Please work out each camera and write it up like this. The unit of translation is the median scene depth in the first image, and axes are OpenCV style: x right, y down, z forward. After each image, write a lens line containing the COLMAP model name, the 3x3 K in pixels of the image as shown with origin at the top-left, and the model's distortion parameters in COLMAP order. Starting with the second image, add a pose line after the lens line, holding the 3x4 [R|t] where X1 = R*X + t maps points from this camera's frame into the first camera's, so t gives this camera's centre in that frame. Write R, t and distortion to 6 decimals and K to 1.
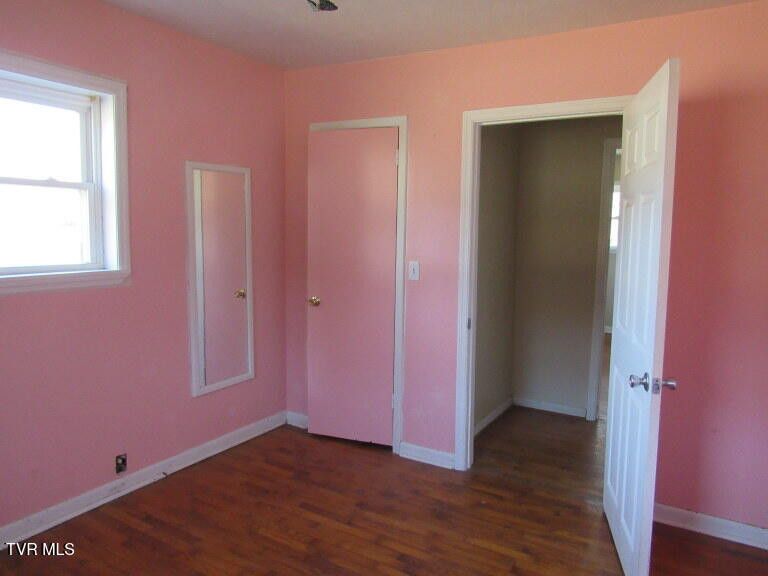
lens RADIAL K [[548.3, 0, 385.9], [0, 548.3, 287.9], [0, 0, 1]] dist [-0.032928, 0.009902]
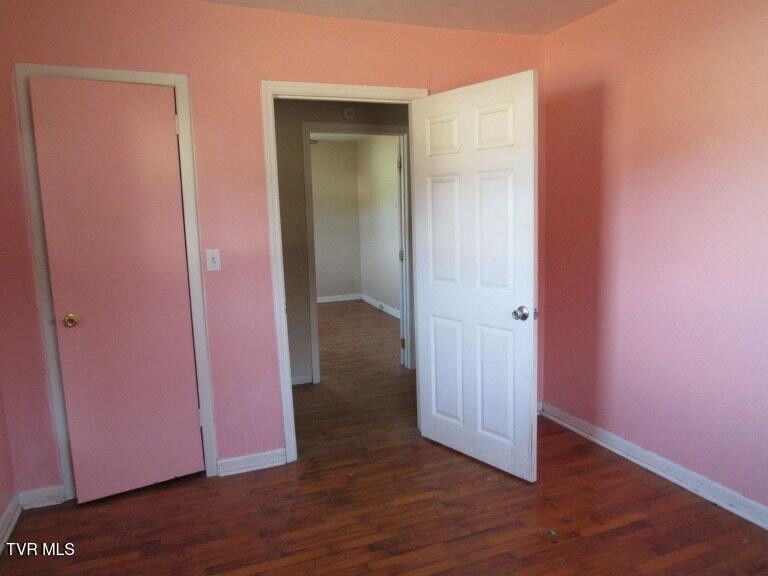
lens RADIAL K [[548.3, 0, 384.8], [0, 548.3, 287.9], [0, 0, 1]] dist [-0.032928, 0.009902]
pose [[0.605911, -0.147294, 0.781777, -0.473771], [0.126474, 0.988047, 0.088135, -0.030420], [-0.785414, 0.045472, 0.617298, 0.271198]]
